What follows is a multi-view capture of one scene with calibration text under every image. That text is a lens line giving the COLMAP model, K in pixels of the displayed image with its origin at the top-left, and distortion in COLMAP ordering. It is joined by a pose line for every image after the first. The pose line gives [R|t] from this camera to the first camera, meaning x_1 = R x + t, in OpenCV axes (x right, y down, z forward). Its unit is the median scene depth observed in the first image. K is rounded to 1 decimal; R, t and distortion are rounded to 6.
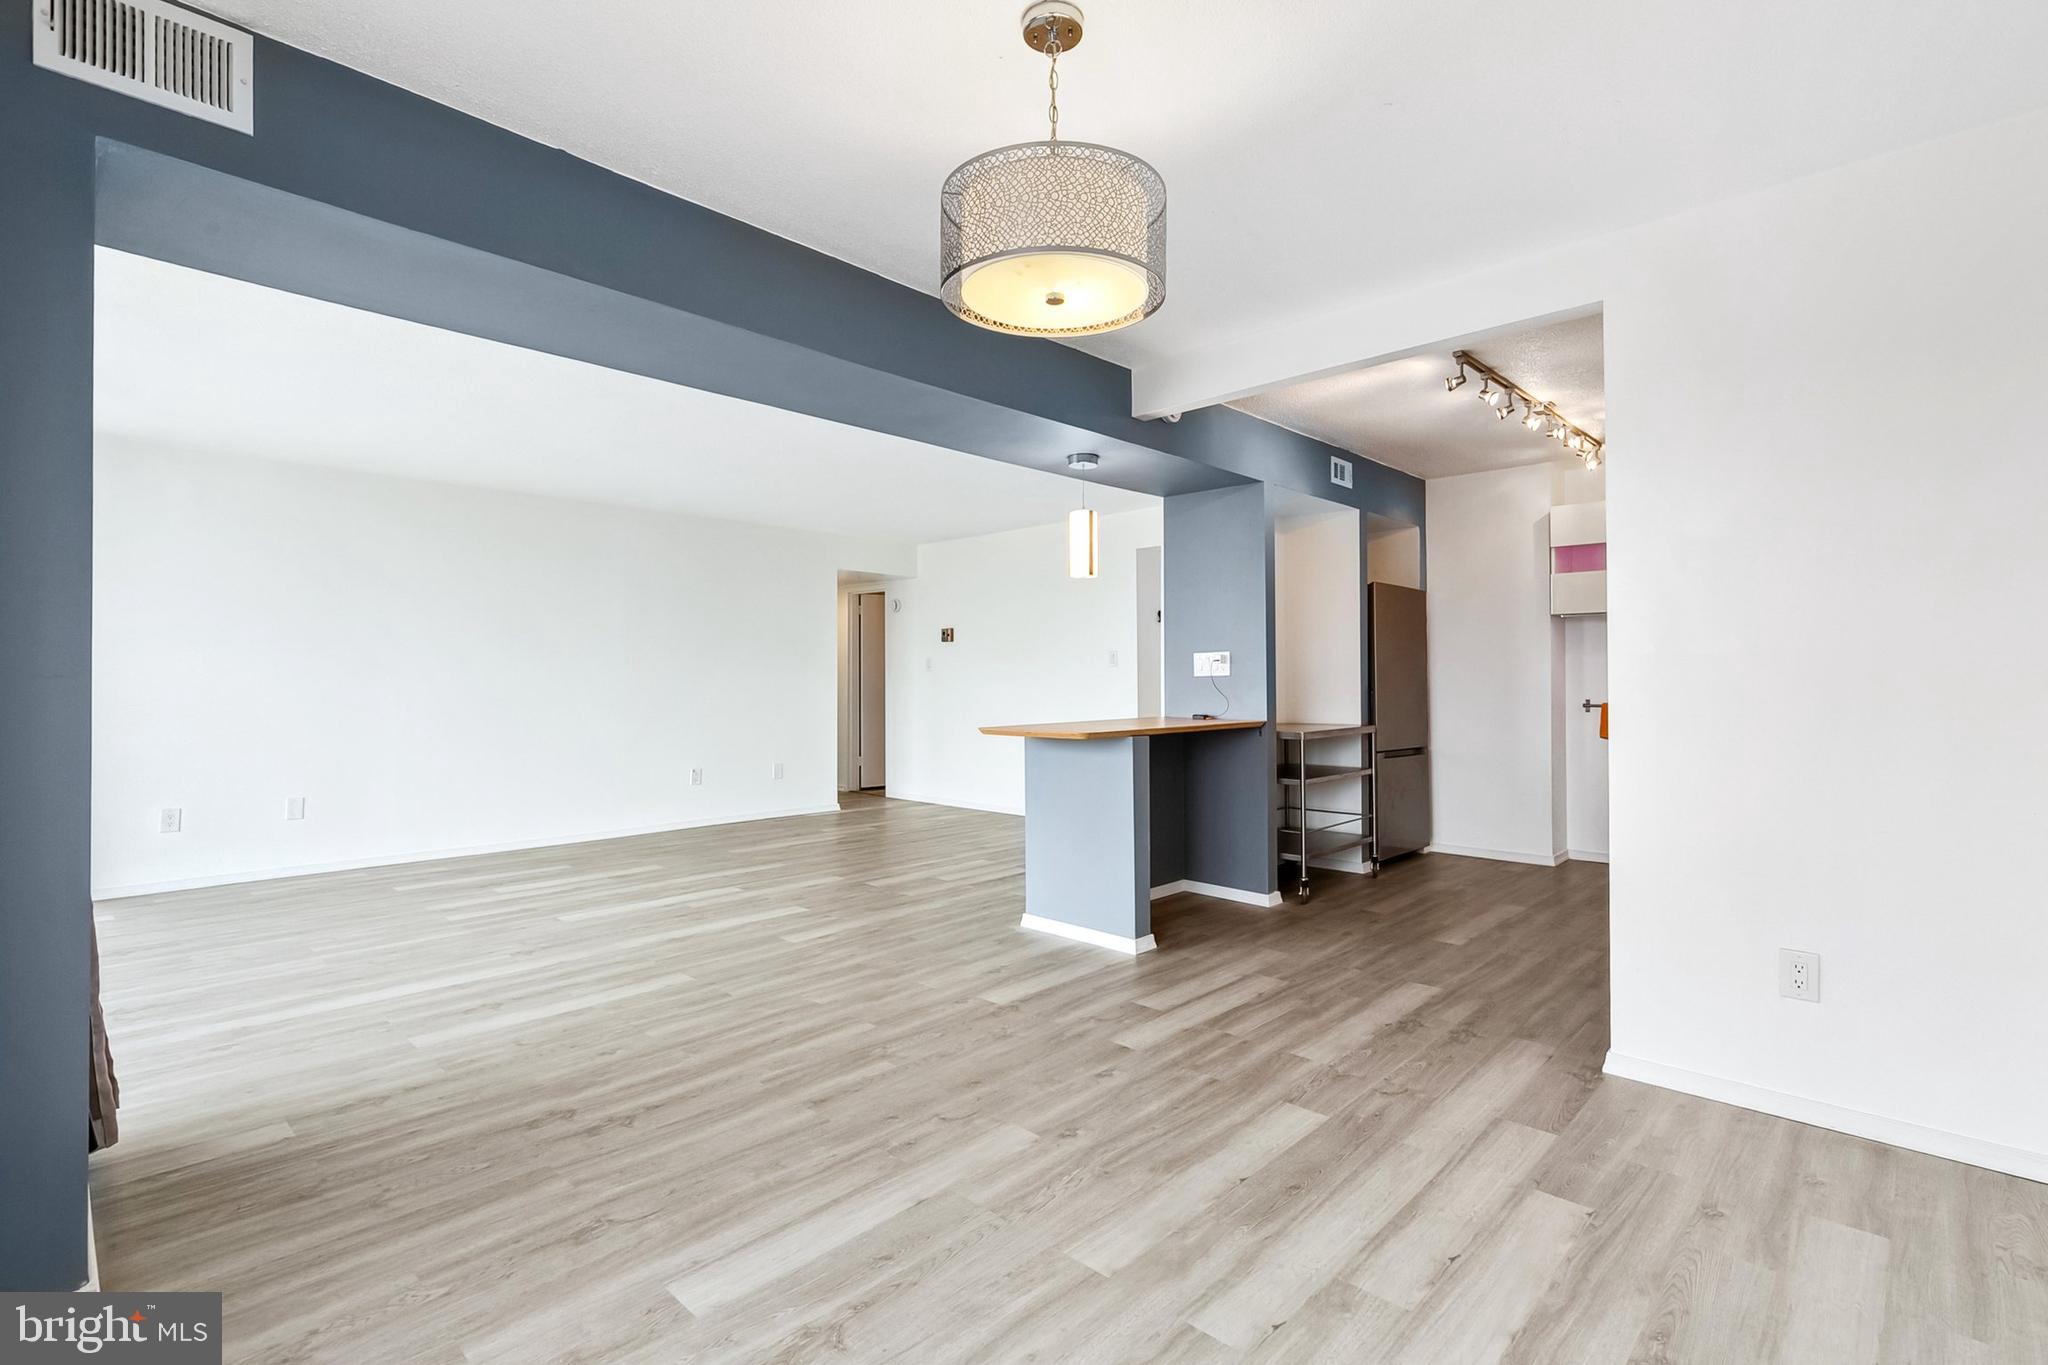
lens RADIAL K [[946.6, 0, 1013.3], [0, 946.6, 674.0], [0, 0, 1]] dist [0.006024, -0.002071]
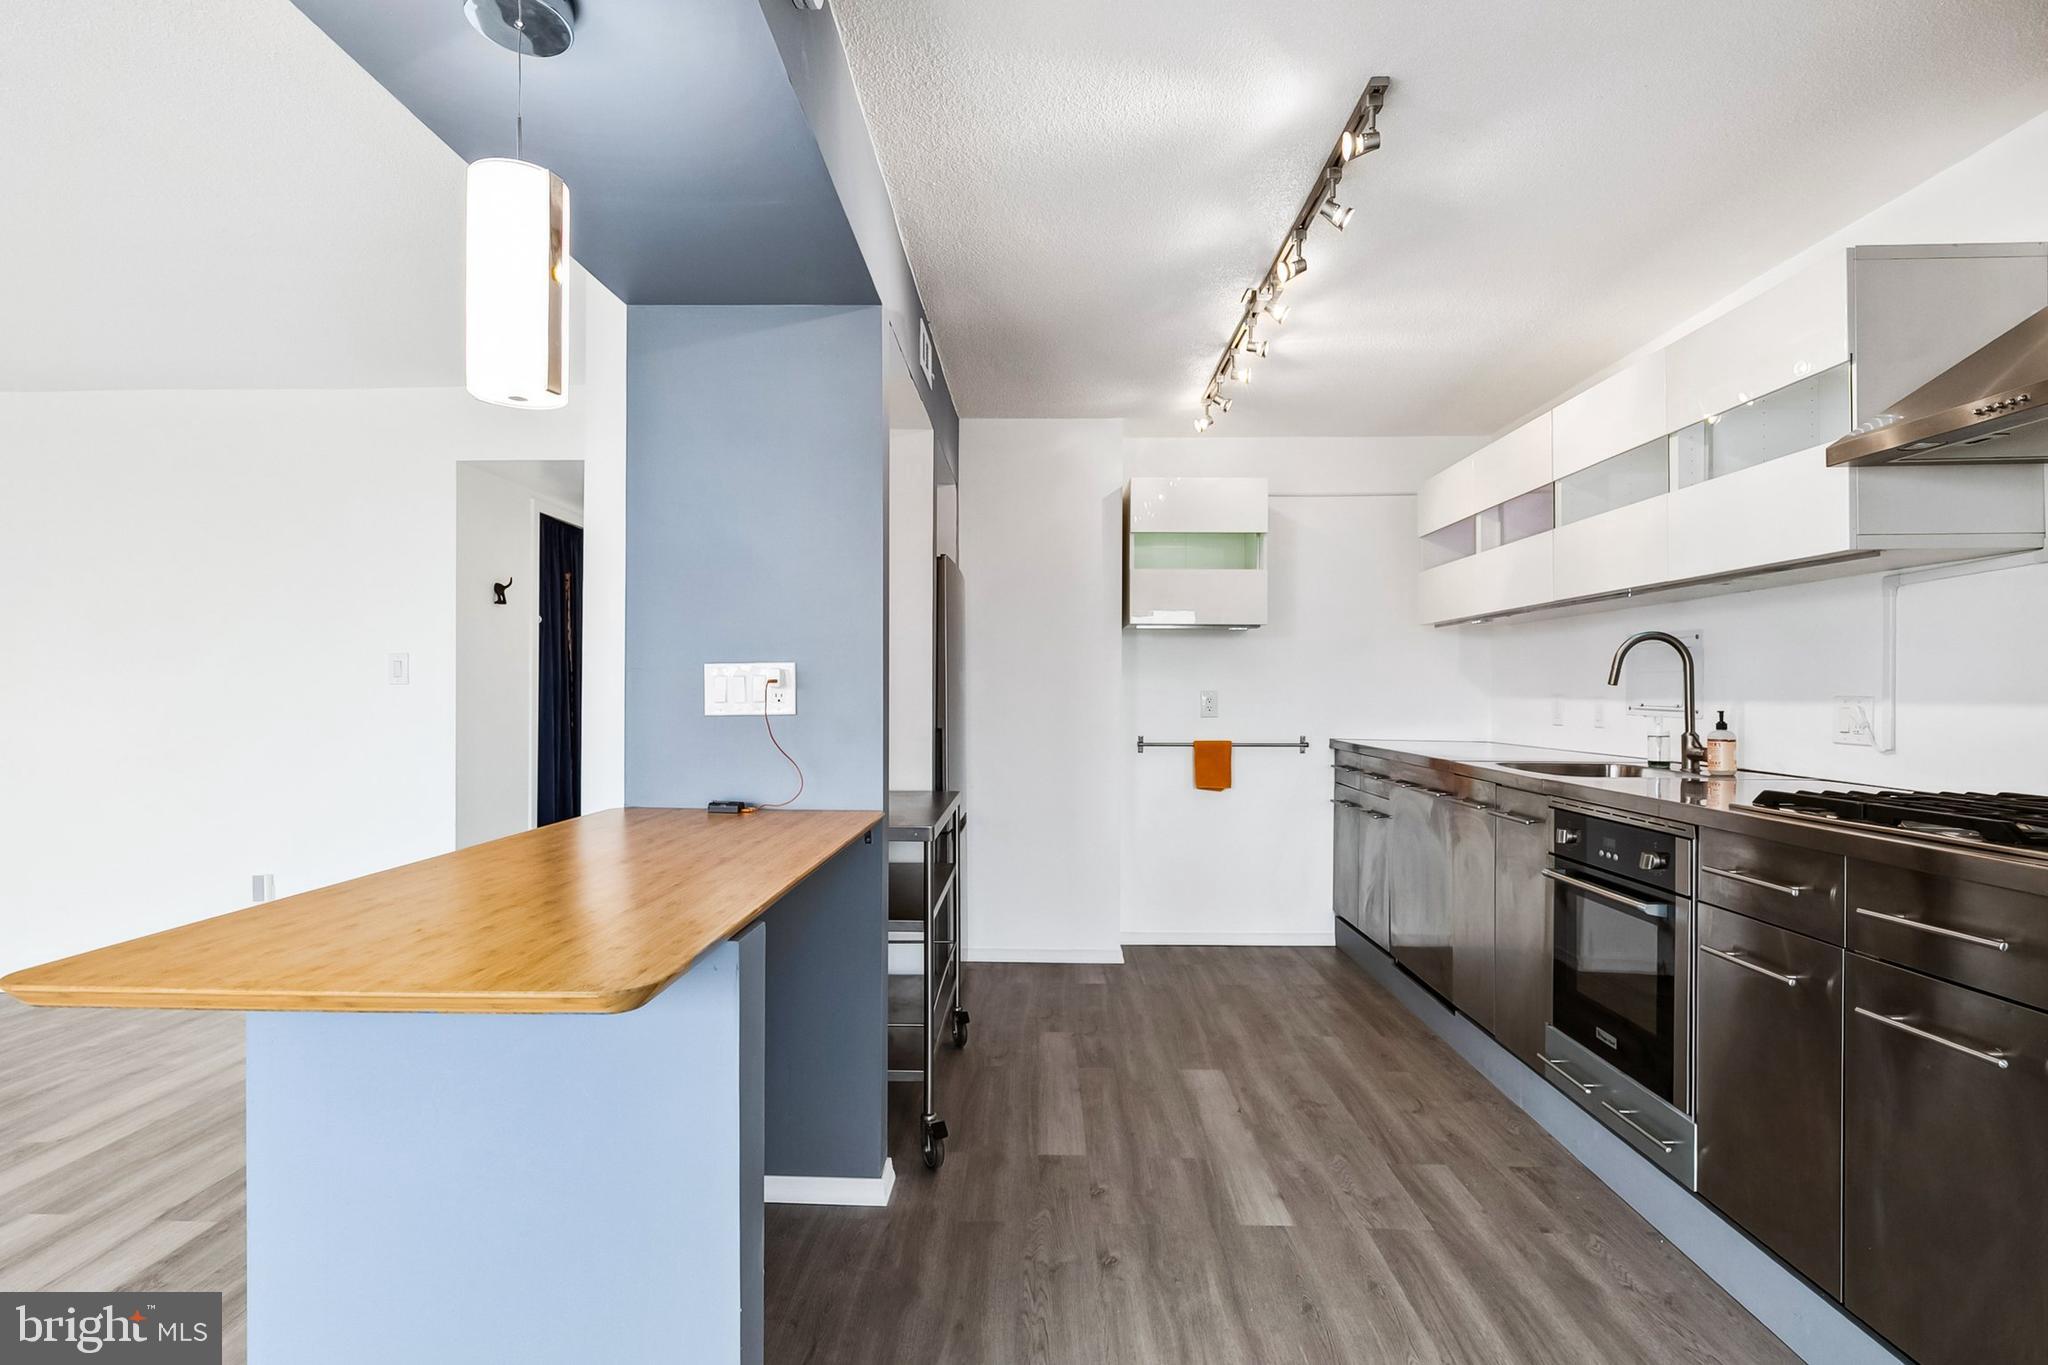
lens RADIAL K [[983.1, 0, 1020.4], [0, 983.1, 688.4], [0, 0, 1]] dist [-0.007512, 0.001407]
pose [[0.734275, 0.009137, 0.678791, -0.018701], [-0.009138, 0.999952, -0.003575, -0.013652], [-0.678791, -0.003578, 0.734323, 0.765070]]
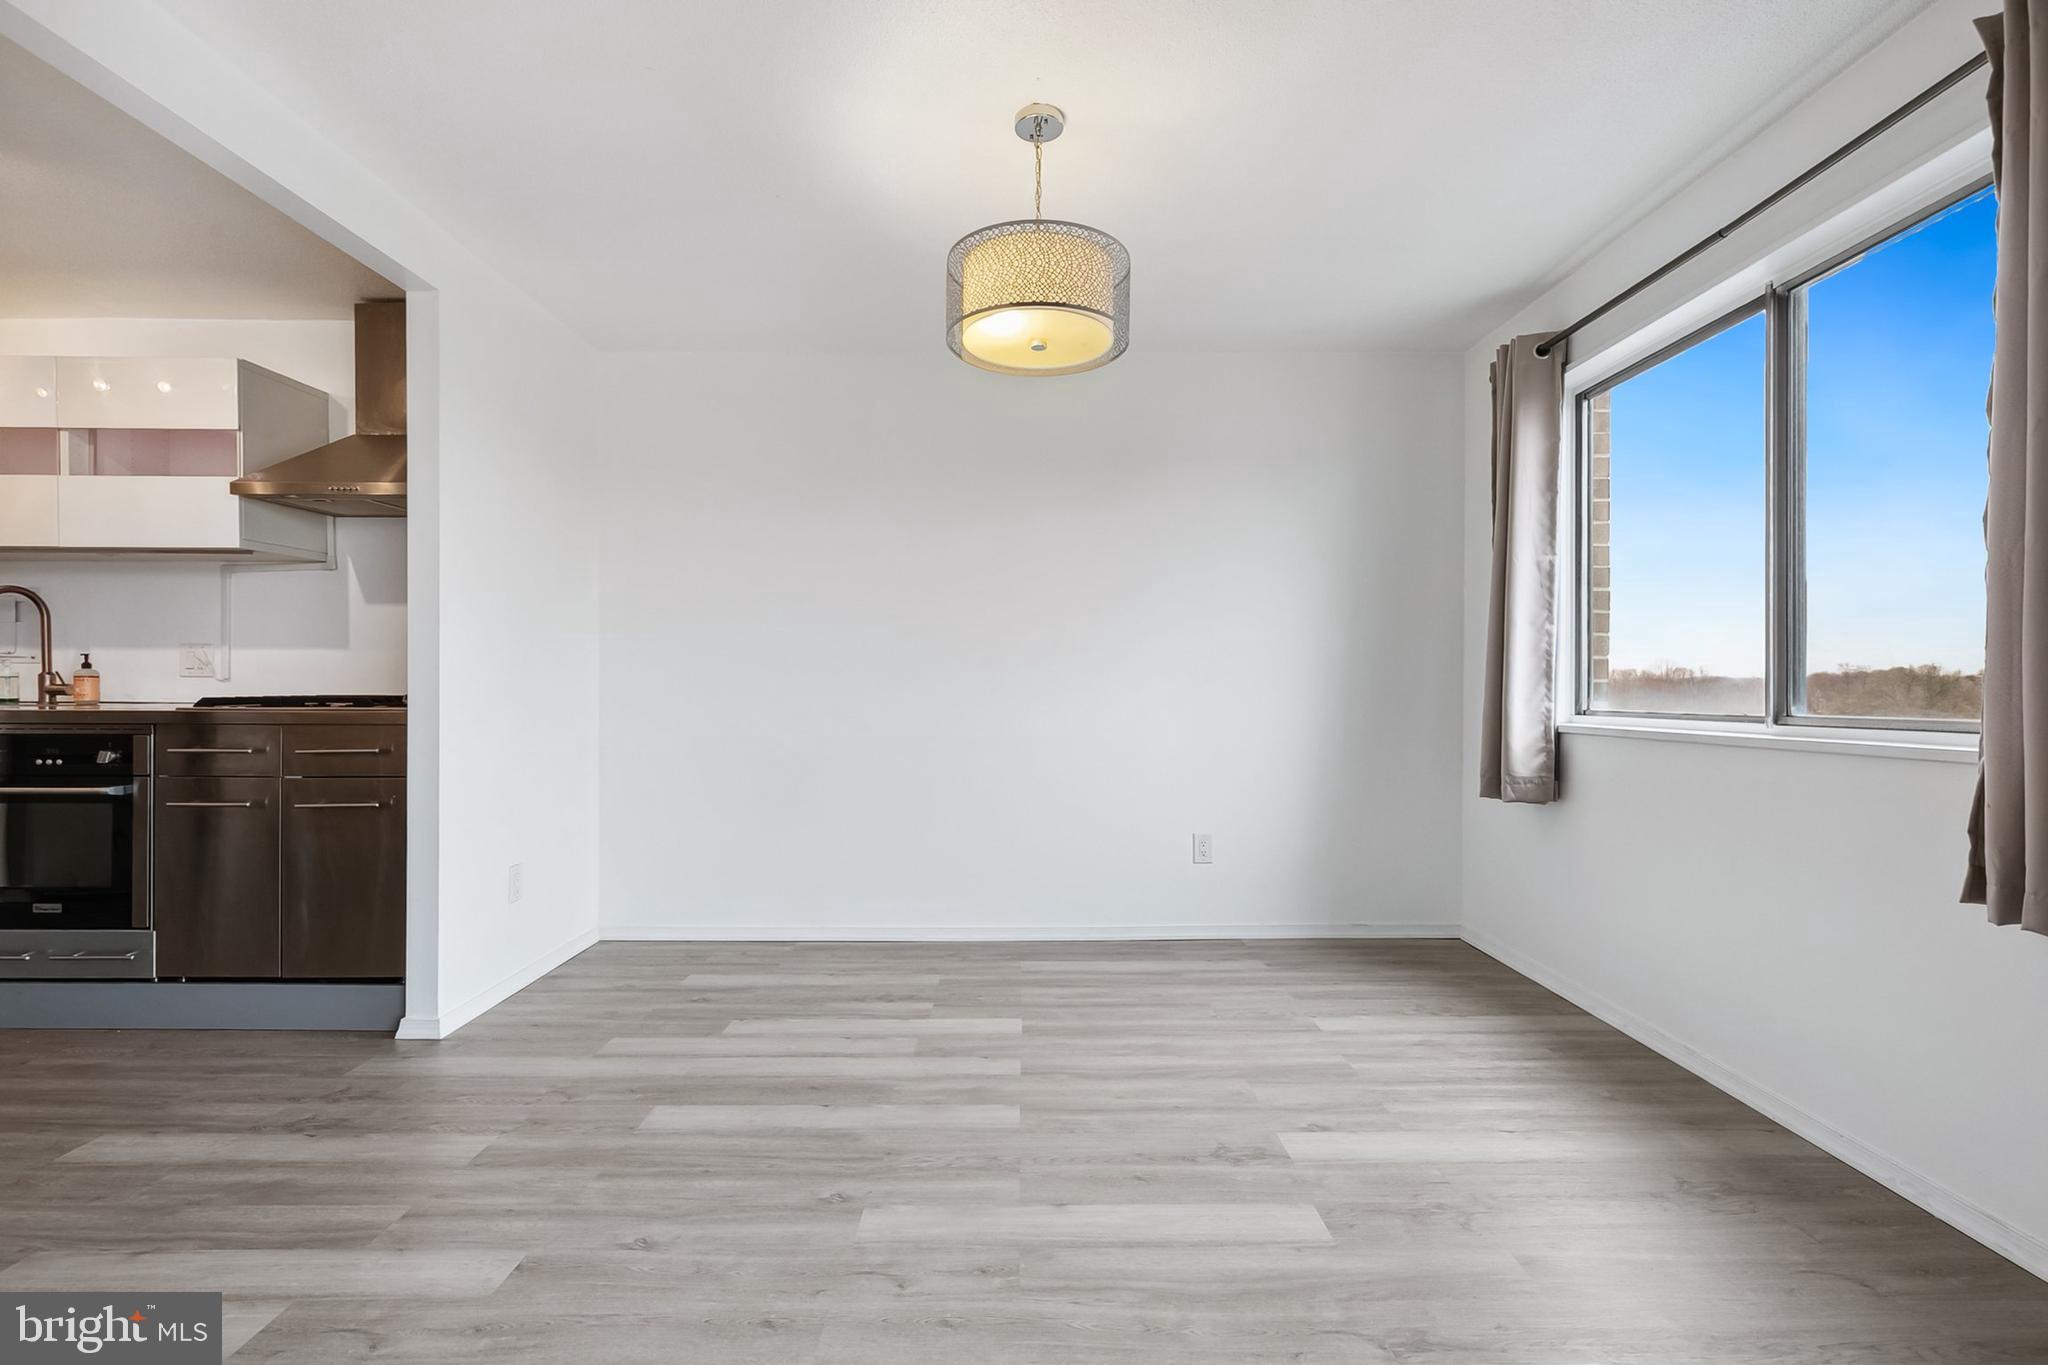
lens RADIAL K [[946.6, 0, 1025.5], [0, 946.6, 674.4], [0, 0, 1]] dist [0.006024, -0.002071]
pose [[-0.704048, 0.005115, 0.710134, -0.420682], [-0.002267, 0.999953, -0.009451, 0.023330], [-0.710149, -0.008264, -0.704003, 0.956614]]
